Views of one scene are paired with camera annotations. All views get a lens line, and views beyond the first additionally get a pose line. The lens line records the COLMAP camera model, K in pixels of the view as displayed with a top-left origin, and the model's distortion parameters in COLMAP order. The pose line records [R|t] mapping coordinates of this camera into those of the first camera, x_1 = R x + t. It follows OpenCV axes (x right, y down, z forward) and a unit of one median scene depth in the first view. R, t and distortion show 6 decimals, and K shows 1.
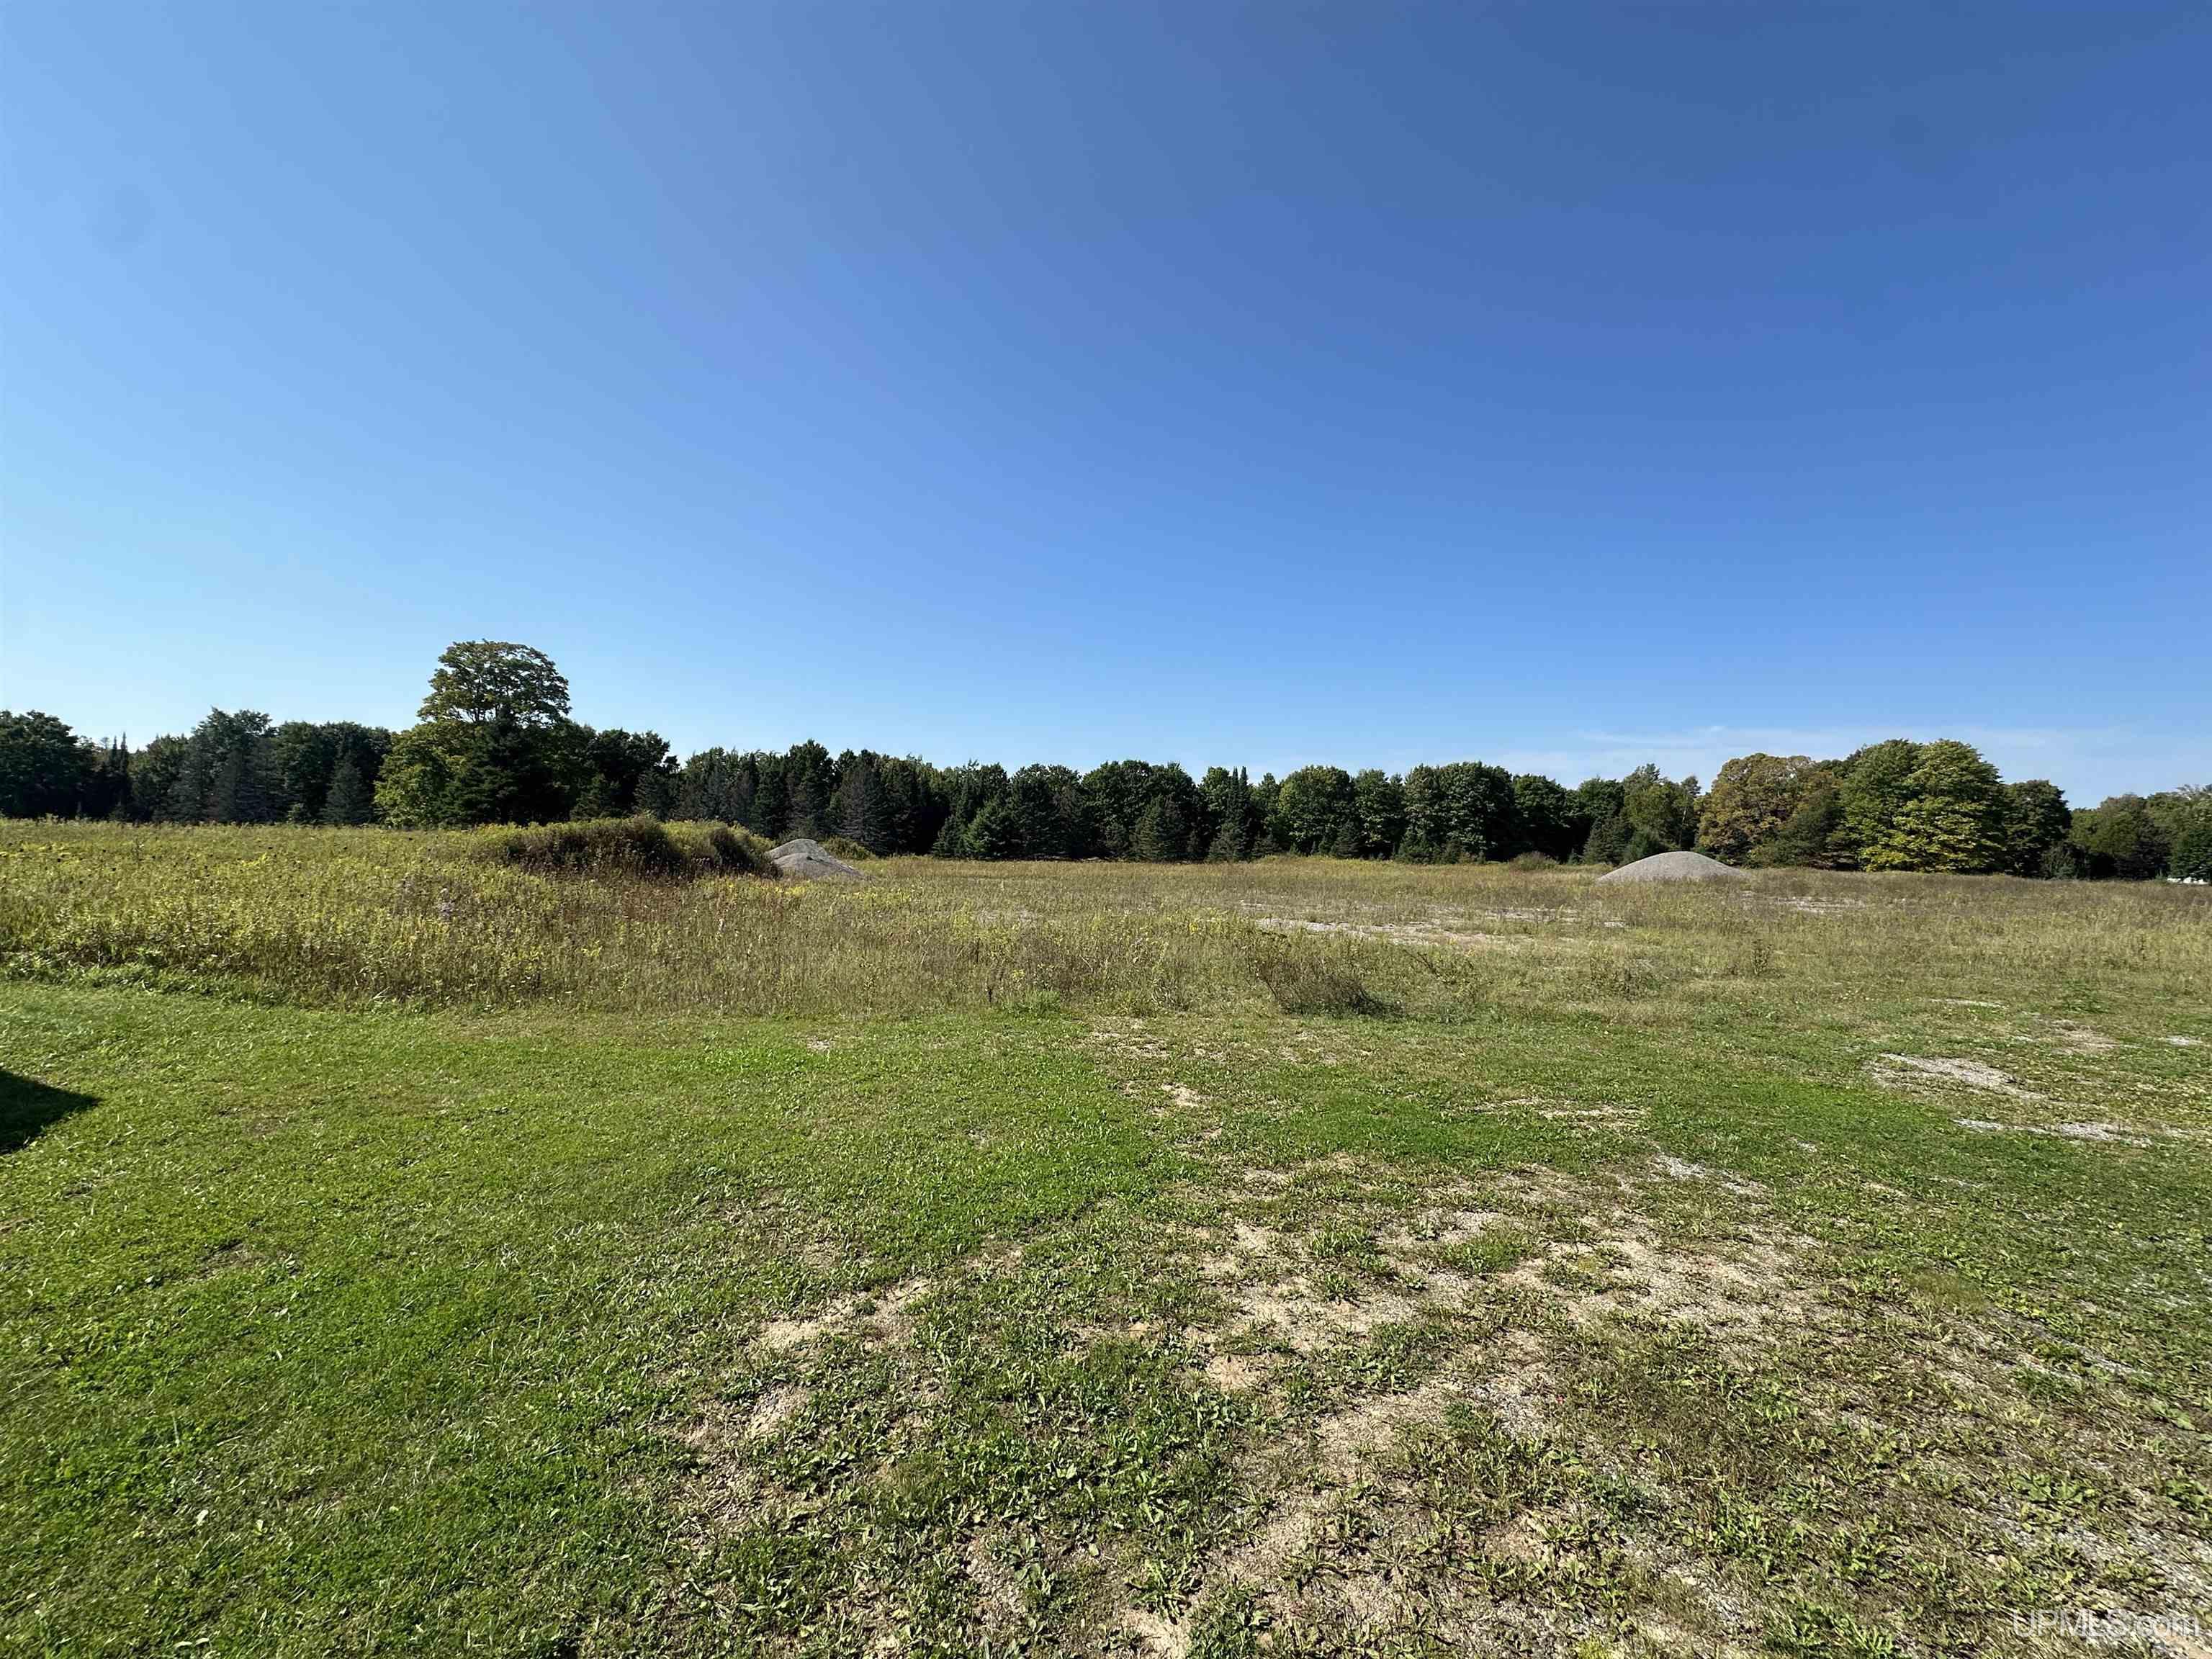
lens RADIAL K [[881.3, 0, 1103.3], [0, 881.3, 835.1], [0, 0, 1]] dist [-0.003781, 0.000099]
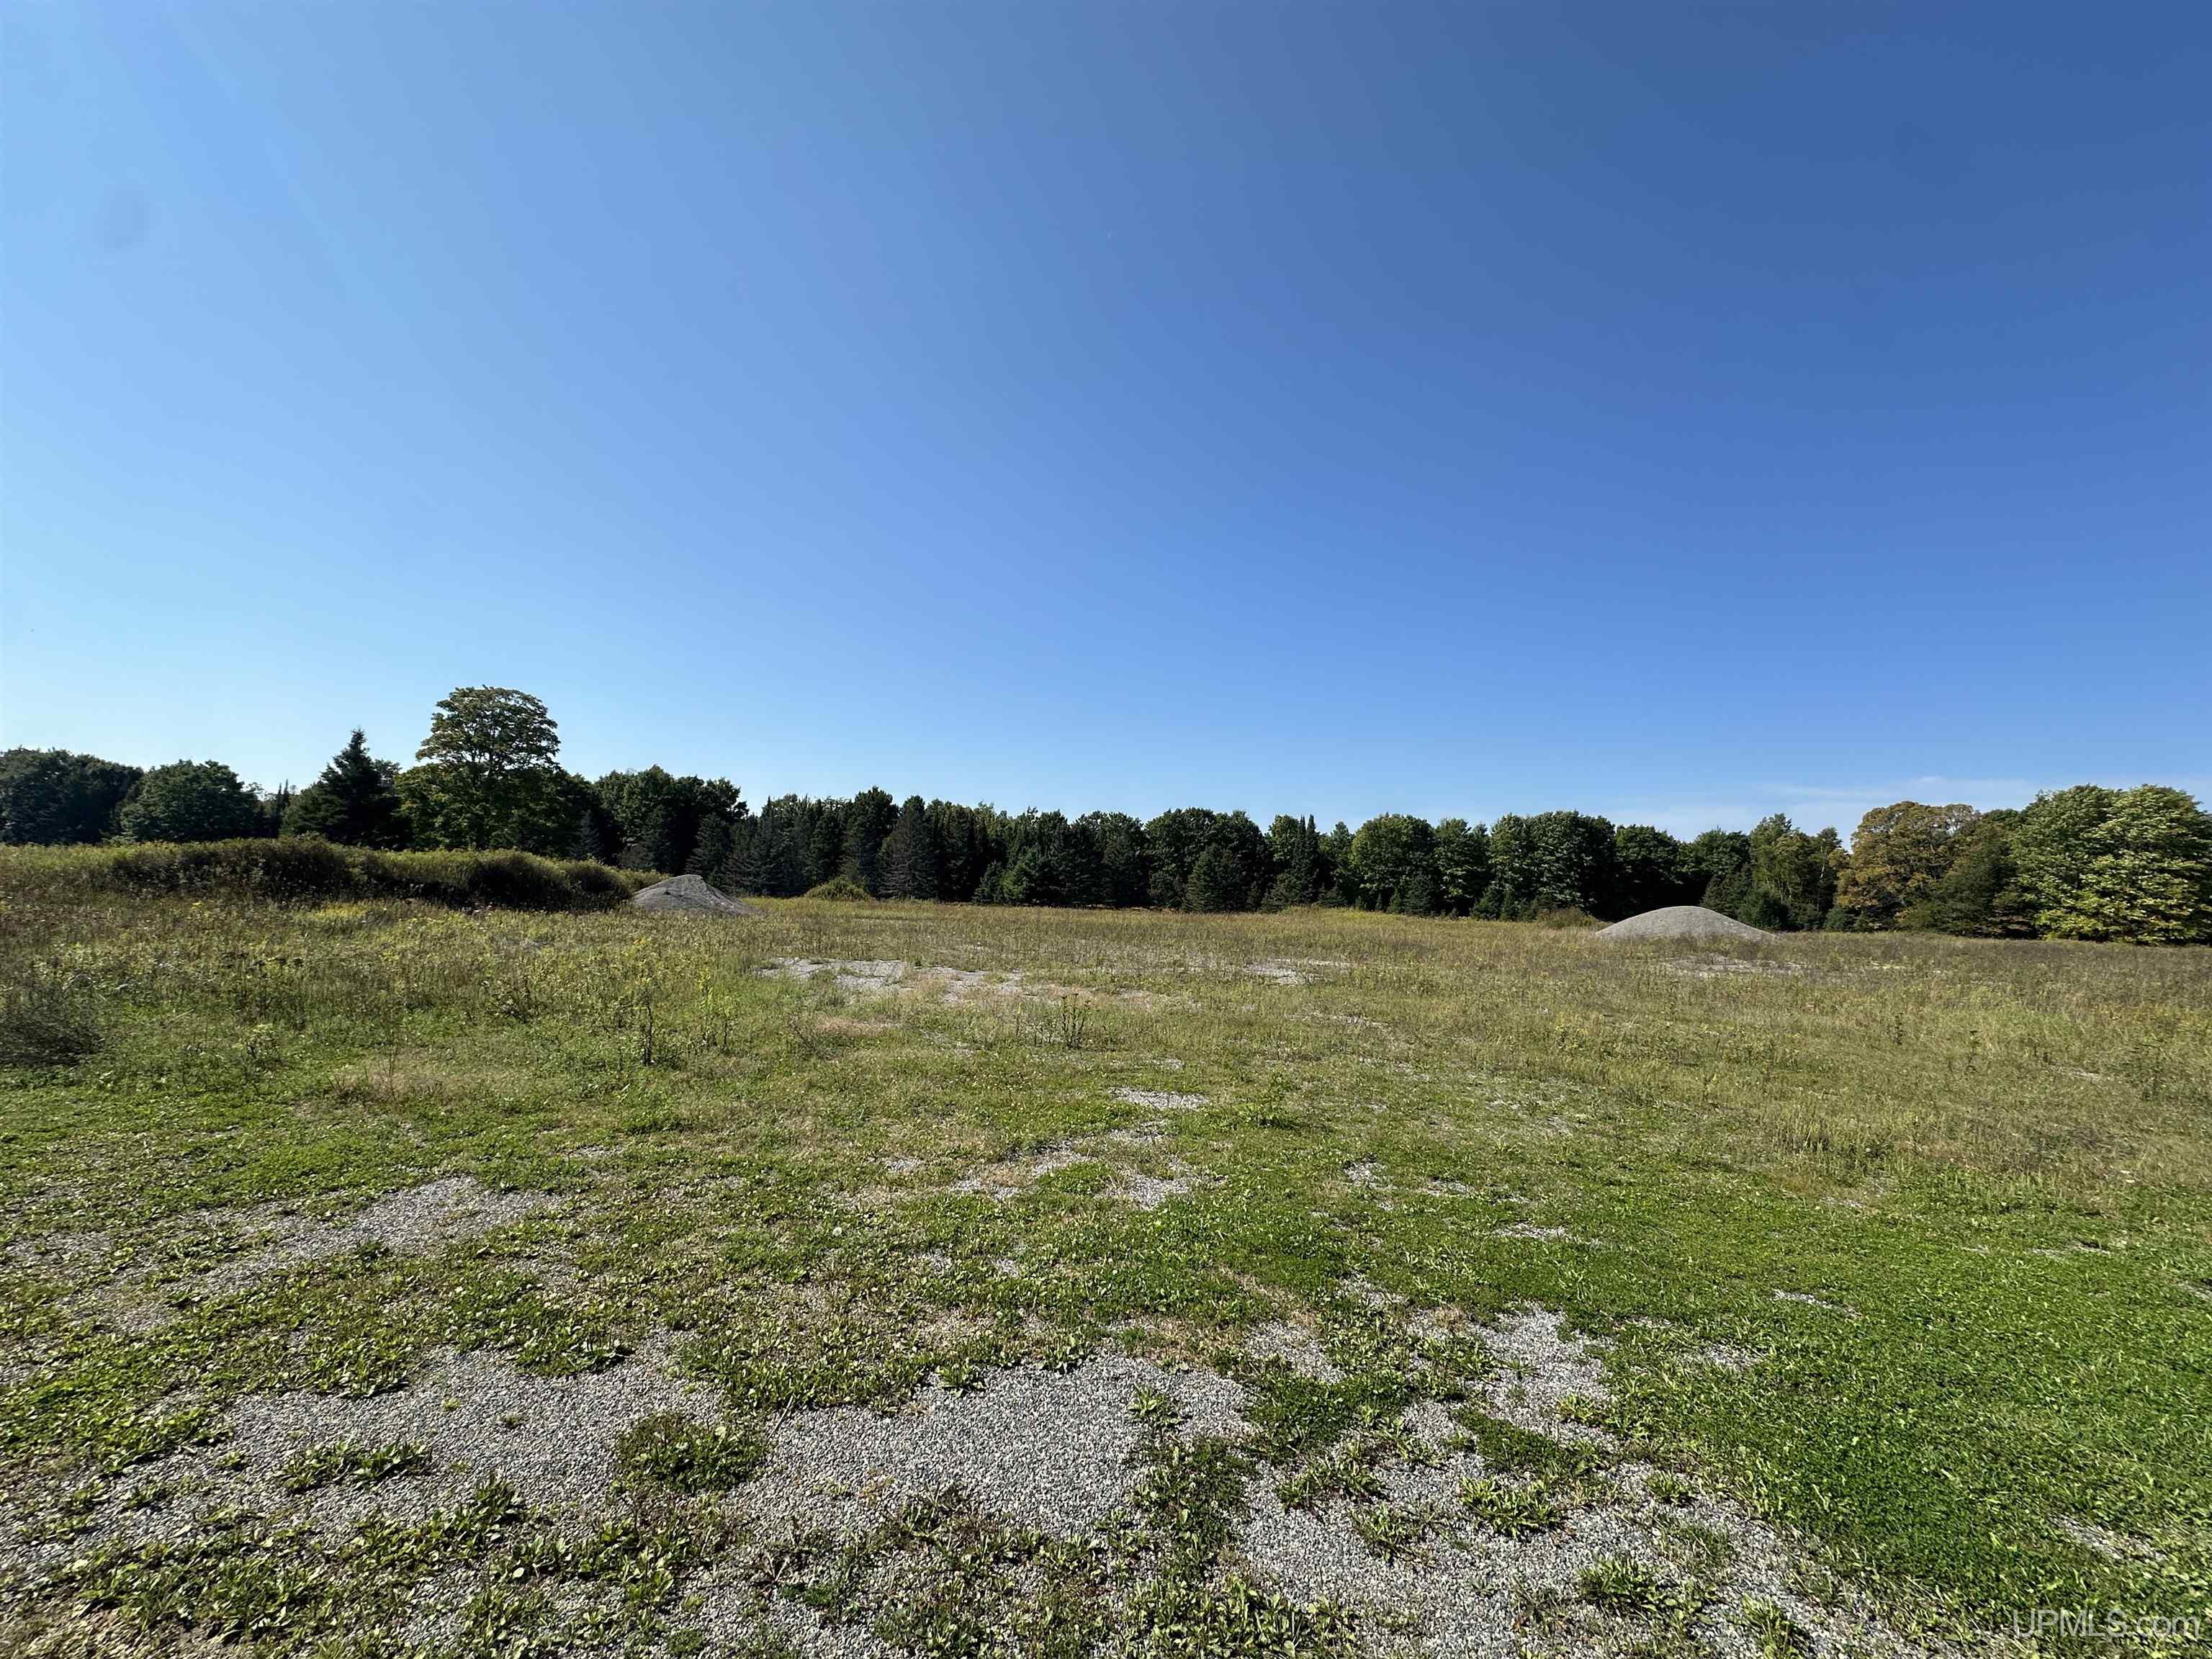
lens RADIAL K [[881.3, 0, 1099.9], [0, 881.3, 823.0], [0, 0, 1]] dist [-0.003781, 0.000099]
pose [[0.989641, 0.005392, -0.143461, 0.087675], [-0.015782, 0.997324, -0.071379, 0.003532], [0.142693, 0.072904, 0.987078, 0.030624]]
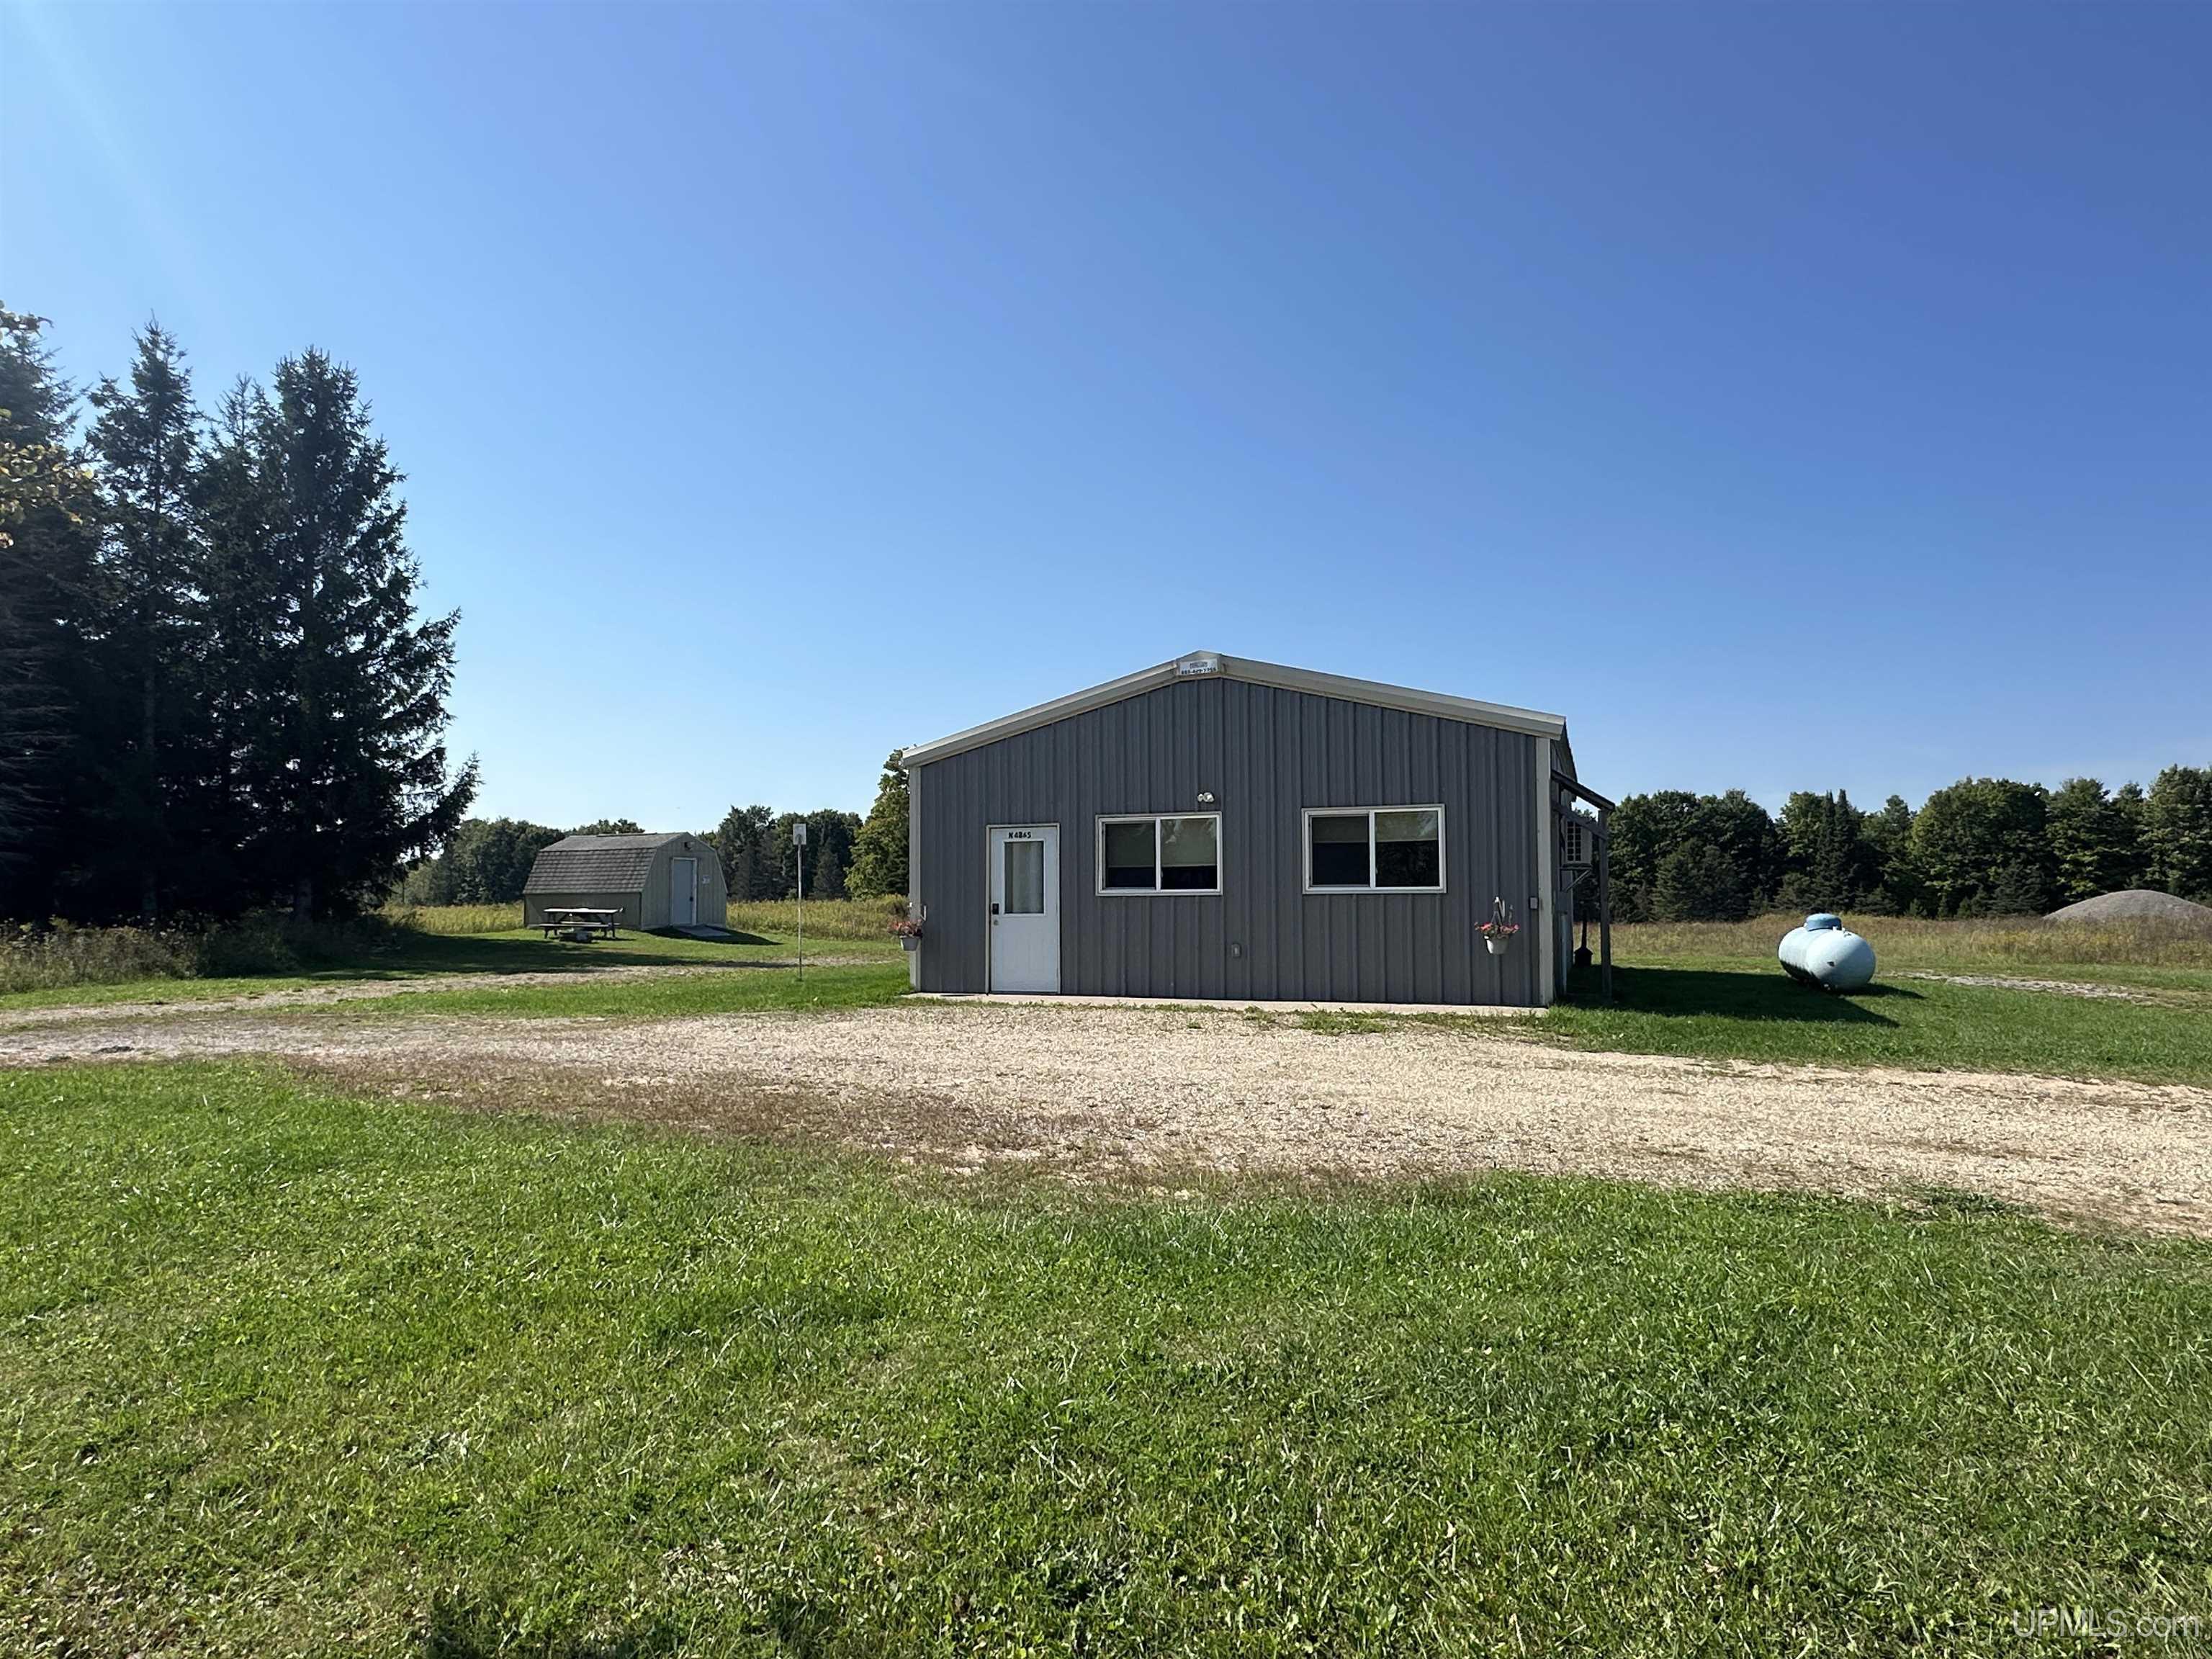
lens RADIAL K [[1274.3, 0, 1111.3], [0, 1274.3, 841.2], [0, 0, 1]] dist [-0.007683, -0.000590]
pose [[0.880164, -0.051052, -0.471916, 0.154948], [0.026495, 0.997933, -0.058542, 0.006796], [0.473930, 0.039023, 0.879698, -0.177063]]
